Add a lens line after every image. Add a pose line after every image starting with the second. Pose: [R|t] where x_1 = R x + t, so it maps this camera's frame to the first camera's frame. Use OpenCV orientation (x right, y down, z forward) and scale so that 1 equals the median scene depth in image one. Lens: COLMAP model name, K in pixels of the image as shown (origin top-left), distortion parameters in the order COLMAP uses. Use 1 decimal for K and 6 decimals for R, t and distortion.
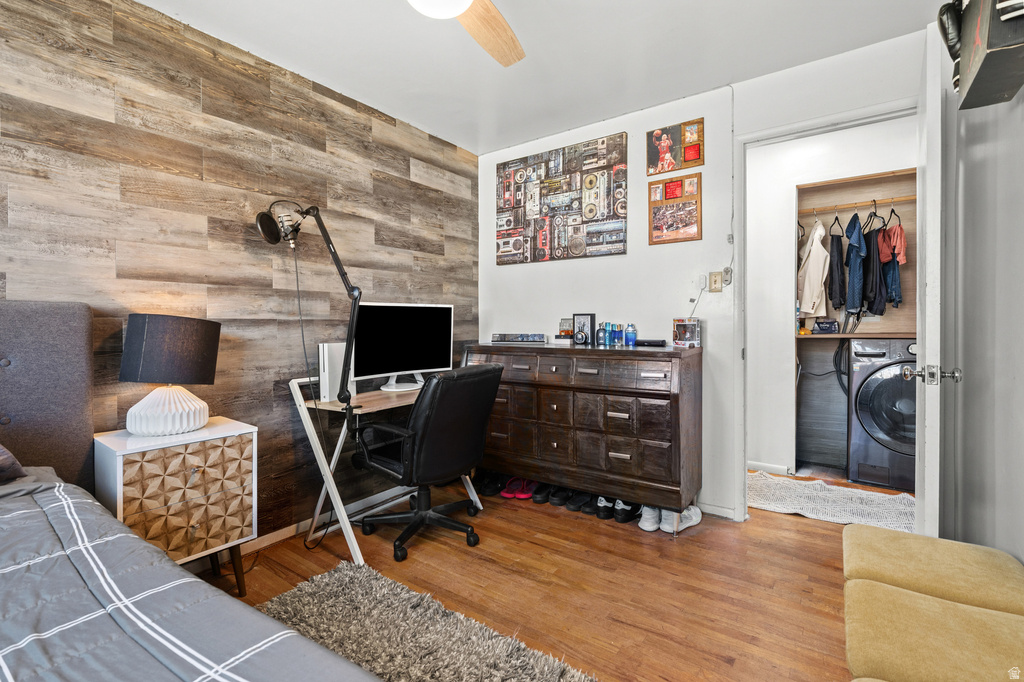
lens RADIAL K [[460.1, 0, 512.8], [0, 460.1, 322.5], [0, 0, 1]] dist [-0.000310, -0.000074]
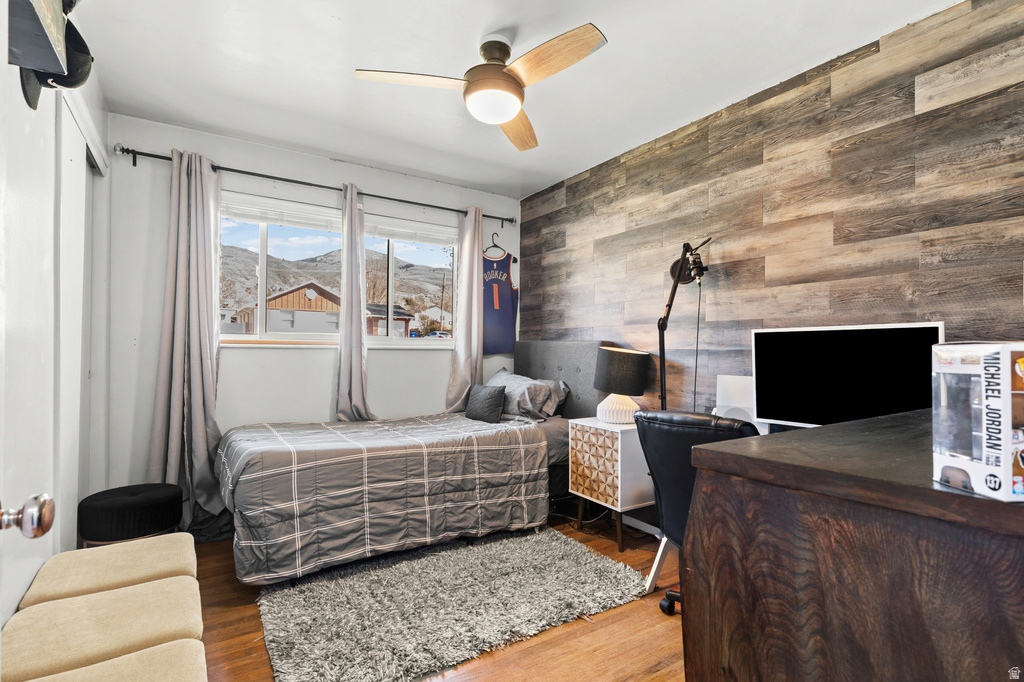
lens RADIAL K [[478.8, 0, 514.6], [0, 478.8, 349.9], [0, 0, 1]] dist [-0.000284, -0.000072]
pose [[-0.337827, -0.002569, -0.941205, 0.657834], [-0.006260, 0.999980, -0.000483, -0.003236], [0.941188, 0.005729, -0.337836, 0.895239]]
